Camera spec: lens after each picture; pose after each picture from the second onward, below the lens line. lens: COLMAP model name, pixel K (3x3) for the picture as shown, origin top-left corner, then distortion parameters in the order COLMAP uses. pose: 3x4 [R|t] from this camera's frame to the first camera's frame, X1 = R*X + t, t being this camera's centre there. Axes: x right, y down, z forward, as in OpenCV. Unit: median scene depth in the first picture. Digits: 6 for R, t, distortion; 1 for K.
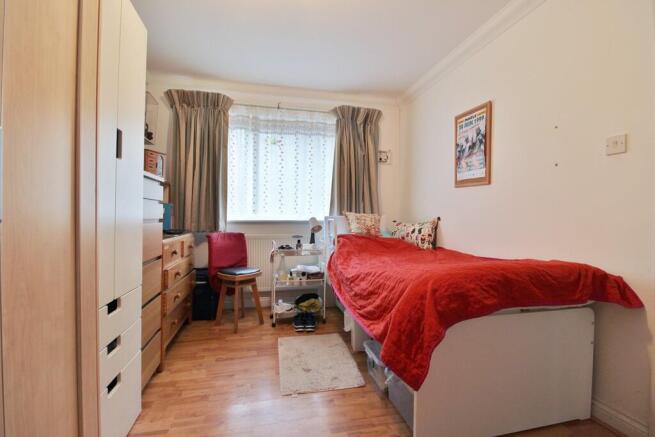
lens RADIAL K [[301.8, 0, 327.5], [0, 301.8, 218.5], [0, 0, 1]] dist [0.000035, -0.014348]
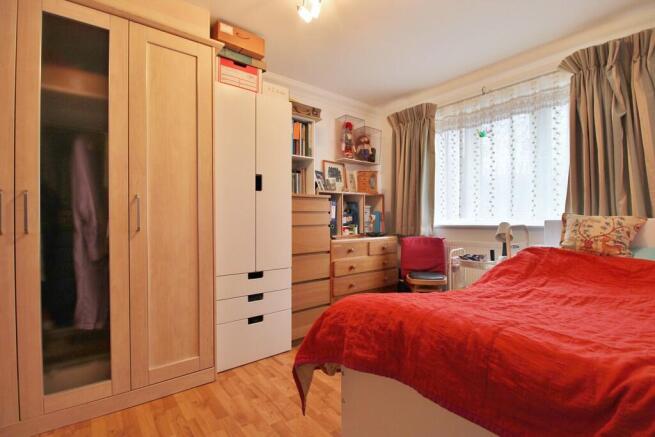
lens RADIAL K [[301.8, 0, 327.5], [0, 301.8, 218.5], [0, 0, 1]] dist [0.000035, -0.014348]
pose [[0.434910, -0.012015, -0.900394, 0.449695], [0.005597, 0.999928, -0.010639, -0.007466], [0.900456, -0.000413, 0.434946, 0.257599]]
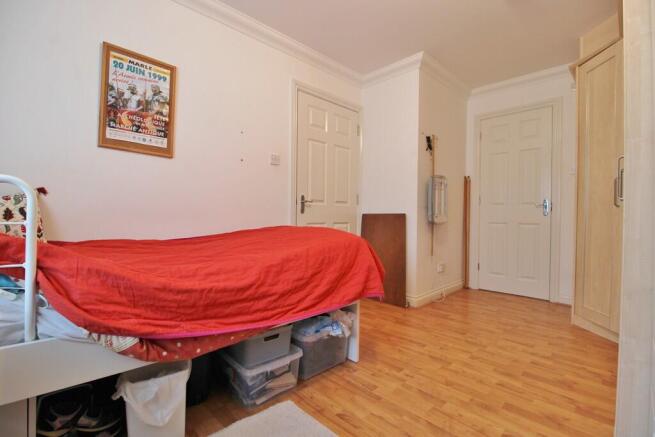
lens RADIAL K [[301.8, 0, 327.5], [0, 301.8, 218.5], [0, 0, 1]] dist [0.000035, -0.014348]
pose [[-0.524106, -0.025633, 0.851267, -0.364203], [-0.012119, 0.999670, 0.022640, 0.031007], [-0.851567, 0.001550, -0.524244, 0.813793]]
